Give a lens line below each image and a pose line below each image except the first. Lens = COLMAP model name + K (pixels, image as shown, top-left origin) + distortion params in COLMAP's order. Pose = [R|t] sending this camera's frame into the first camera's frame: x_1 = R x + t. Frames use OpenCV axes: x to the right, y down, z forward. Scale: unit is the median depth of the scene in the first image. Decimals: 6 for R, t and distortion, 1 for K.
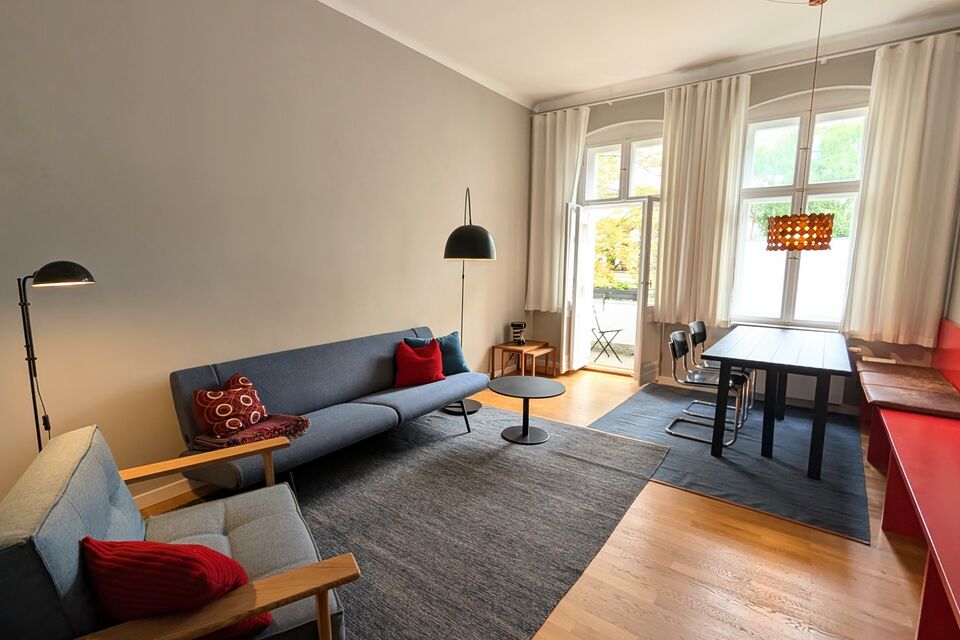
lens RADIAL K [[456.4, 0, 448.2], [0, 456.4, 320.3], [0, 0, 1]] dist [0.000096, -0.000463]
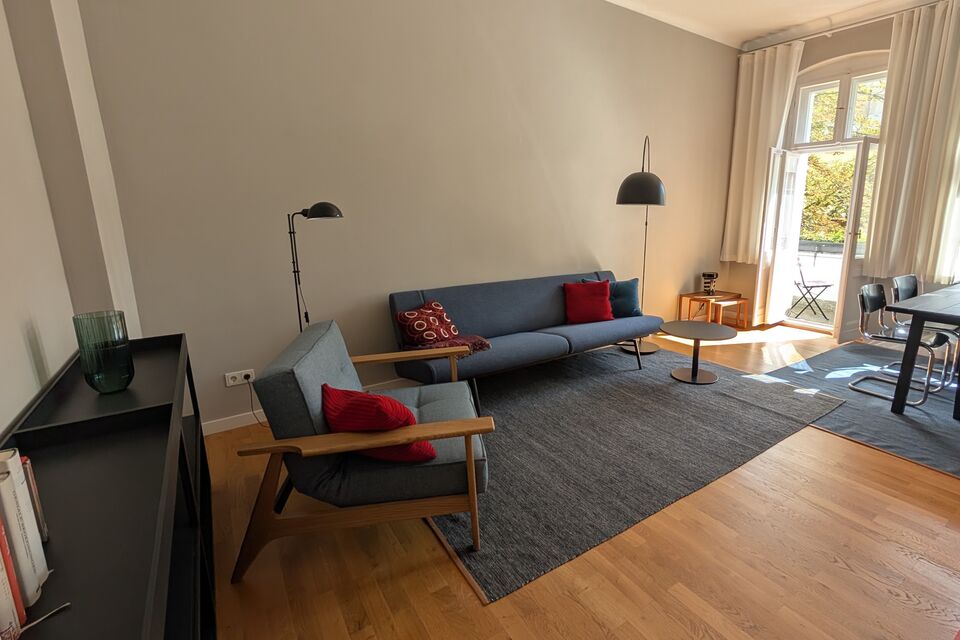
lens RADIAL K [[461.6, 0, 547.2], [0, 461.6, 308.0], [0, 0, 1]] dist [-0.001983, -0.000396]
pose [[0.966709, 0.053966, -0.250124, 0.094683], [-0.036327, 0.996551, 0.074612, 0.027874], [0.253288, -0.063042, 0.965335, -0.090680]]
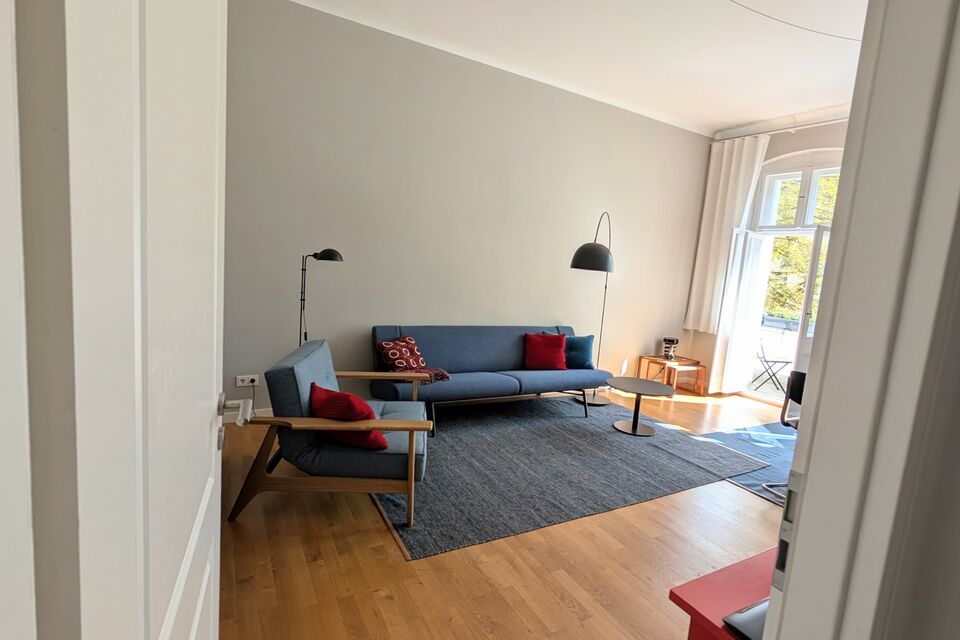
lens RADIAL K [[471.1, 0, 492.2], [0, 471.1, 320.6], [0, 0, 1]] dist [0.000079, -0.000143]
pose [[0.929202, 0.118905, -0.349921, 0.208505], [-0.129905, 0.991494, -0.008041, 0.037734], [0.345988, 0.052929, 0.936745, -0.227090]]
